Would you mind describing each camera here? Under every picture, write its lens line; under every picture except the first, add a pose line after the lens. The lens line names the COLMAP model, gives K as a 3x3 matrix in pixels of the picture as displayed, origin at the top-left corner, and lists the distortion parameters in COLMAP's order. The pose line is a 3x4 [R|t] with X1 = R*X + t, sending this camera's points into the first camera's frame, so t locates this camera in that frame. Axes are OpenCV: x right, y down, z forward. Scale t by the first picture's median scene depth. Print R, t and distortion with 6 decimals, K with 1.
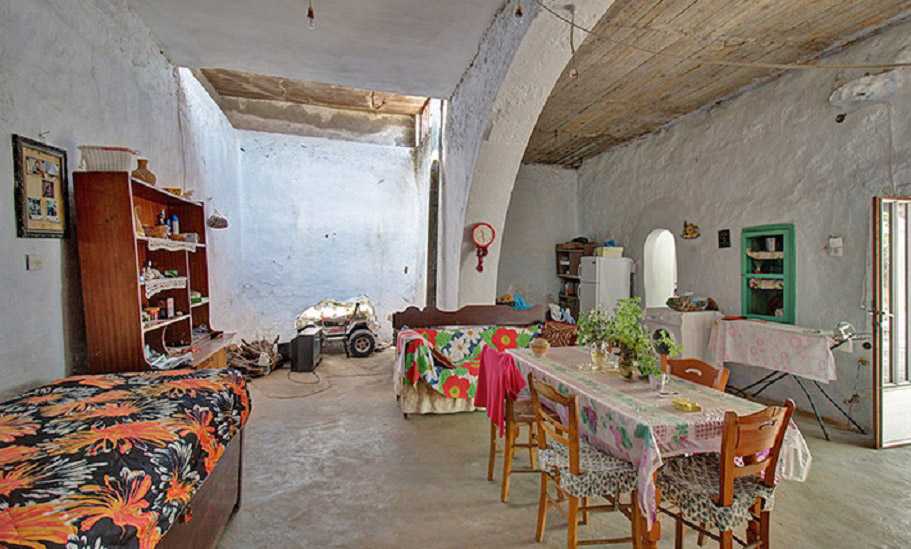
lens RADIAL K [[454.3, 0, 455.5], [0, 454.3, 274.5], [0, 0, 1]] dist [0.000597, -0.001195]
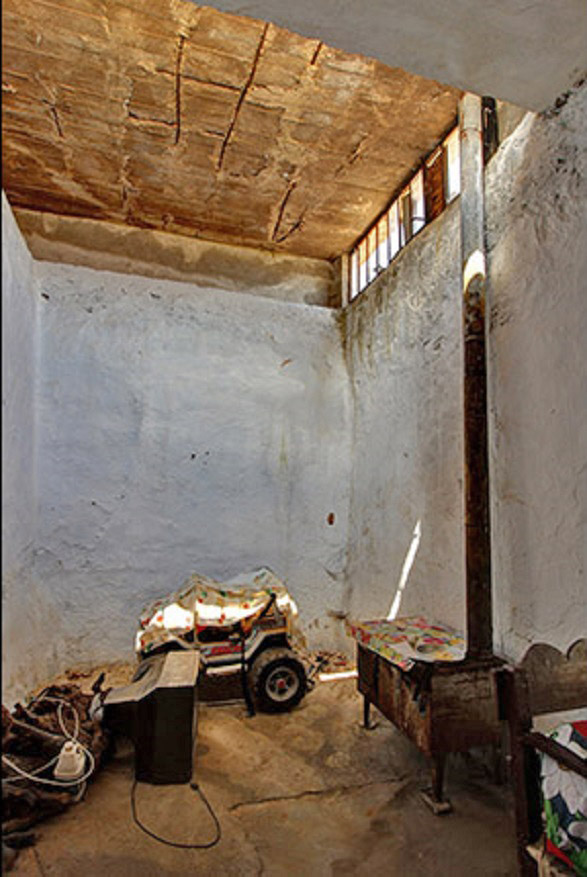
lens RADIAL K [[521.3, 0, 292.8], [0, 521.3, 459.6], [0, 0, 1]] dist [-0.025420, 0.000084]
pose [[0.999950, -0.000333, 0.009990, -0.172057], [0.001451, 0.993685, -0.112200, -0.011474], [-0.009889, 0.112209, 0.993635, 0.388709]]
